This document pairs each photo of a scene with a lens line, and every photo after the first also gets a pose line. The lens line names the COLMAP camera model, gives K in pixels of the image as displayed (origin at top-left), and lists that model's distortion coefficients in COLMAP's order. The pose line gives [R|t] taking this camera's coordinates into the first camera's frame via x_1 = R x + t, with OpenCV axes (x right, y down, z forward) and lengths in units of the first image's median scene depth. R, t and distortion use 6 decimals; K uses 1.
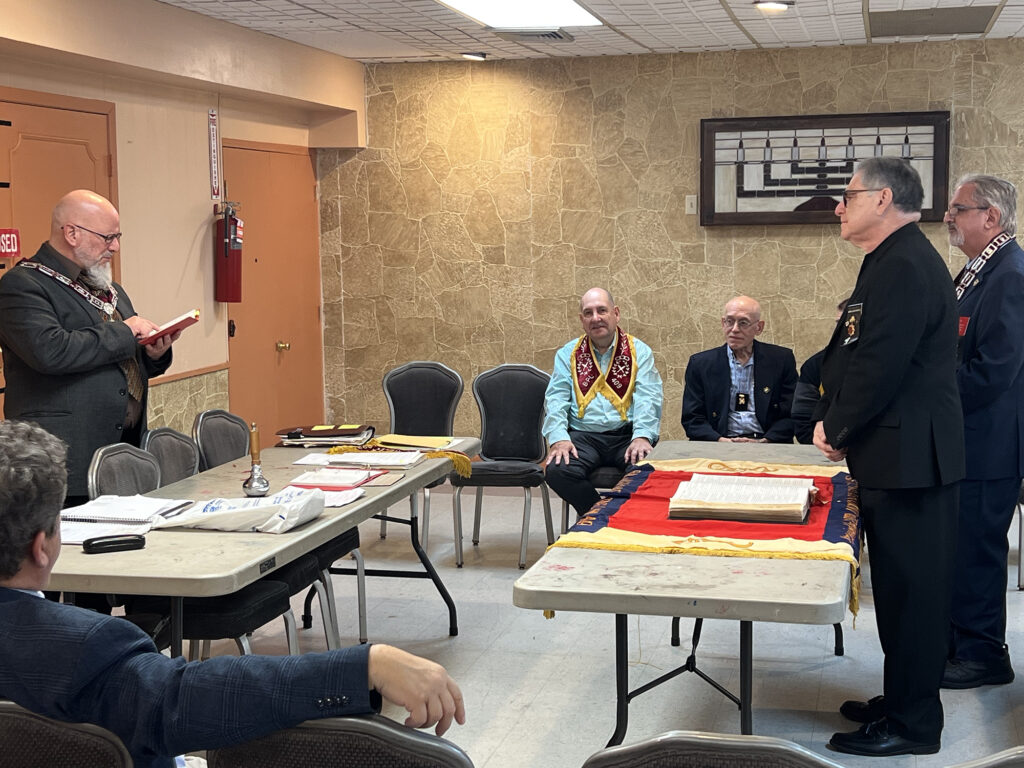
lens RADIAL K [[1512.4, 0, 530.9], [0, 1512.4, 379.8], [0, 0, 1]] dist [0.203200, -0.715383]
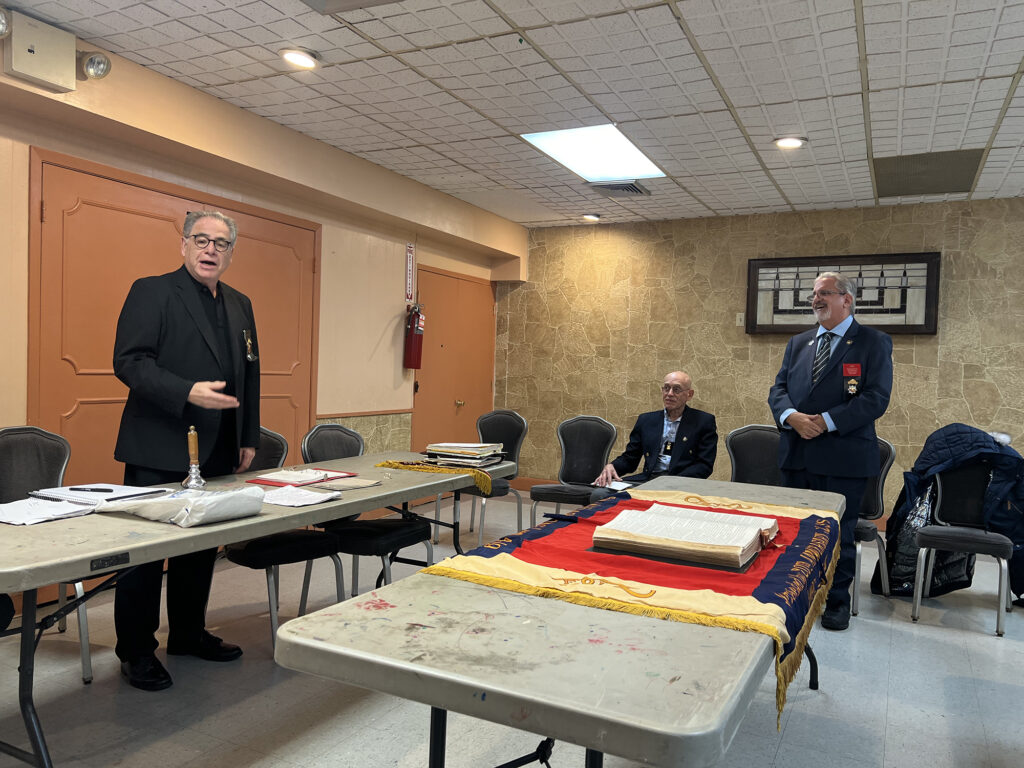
lens RADIAL K [[770.7, 0, 509.5], [0, 770.7, 388.0], [0, 0, 1]] dist [0.040626, -0.048185]
pose [[0.970415, 0.045783, -0.237062, 0.071841], [-0.064506, 0.995329, -0.071827, 0.015314], [0.232667, 0.084994, 0.968836, 0.256189]]
